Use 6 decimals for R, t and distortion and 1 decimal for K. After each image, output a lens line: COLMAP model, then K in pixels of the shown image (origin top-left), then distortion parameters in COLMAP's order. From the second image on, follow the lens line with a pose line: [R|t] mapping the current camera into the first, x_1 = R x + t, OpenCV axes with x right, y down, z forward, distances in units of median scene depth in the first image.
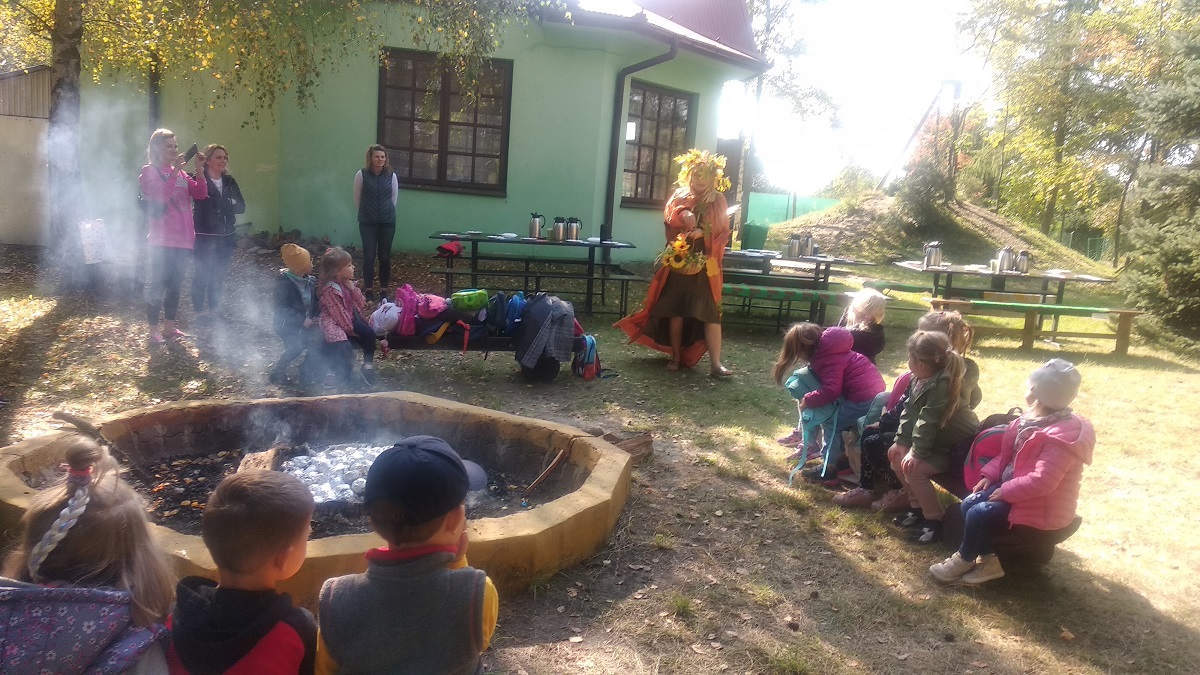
lens RADIAL K [[928.3, 0, 600.0], [0, 928.3, 337.5], [0, 0, 1]] dist [0.068709, -0.091243]
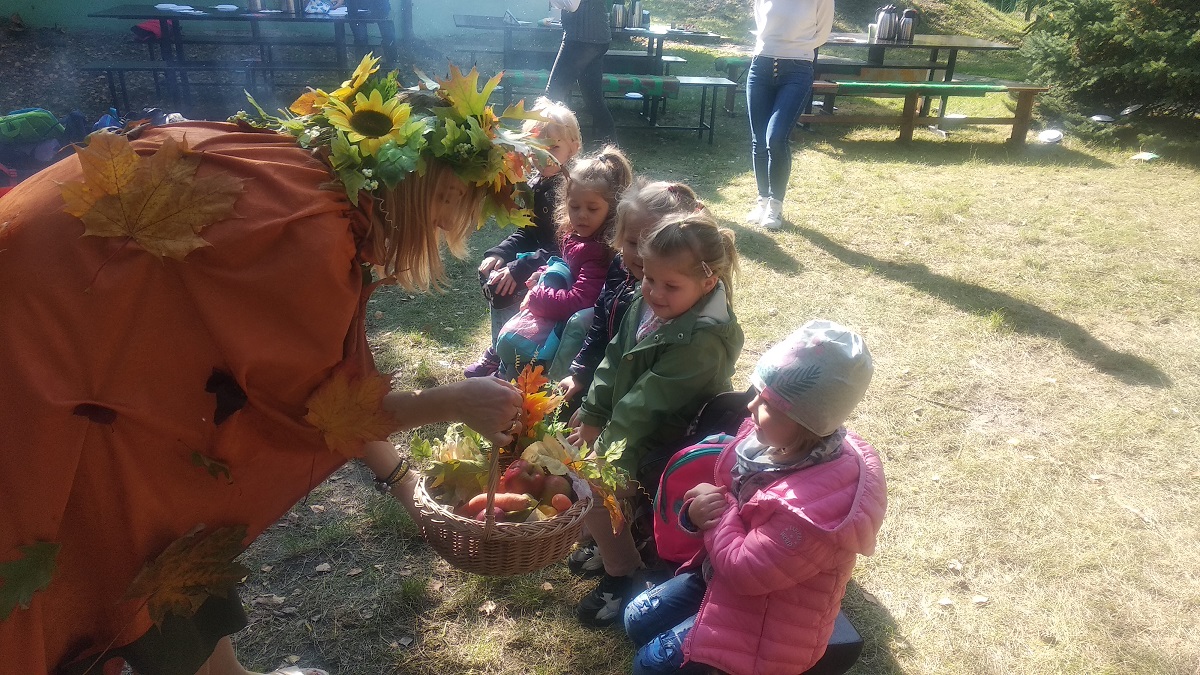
lens RADIAL K [[928.3, 0, 600.0], [0, 928.3, 337.5], [0, 0, 1]] dist [0.068709, -0.091243]
pose [[0.995457, -0.056922, 0.076319, 0.122497], [0.037090, 0.970120, 0.239774, -0.026206], [-0.087687, -0.235854, 0.967824, 0.204679]]
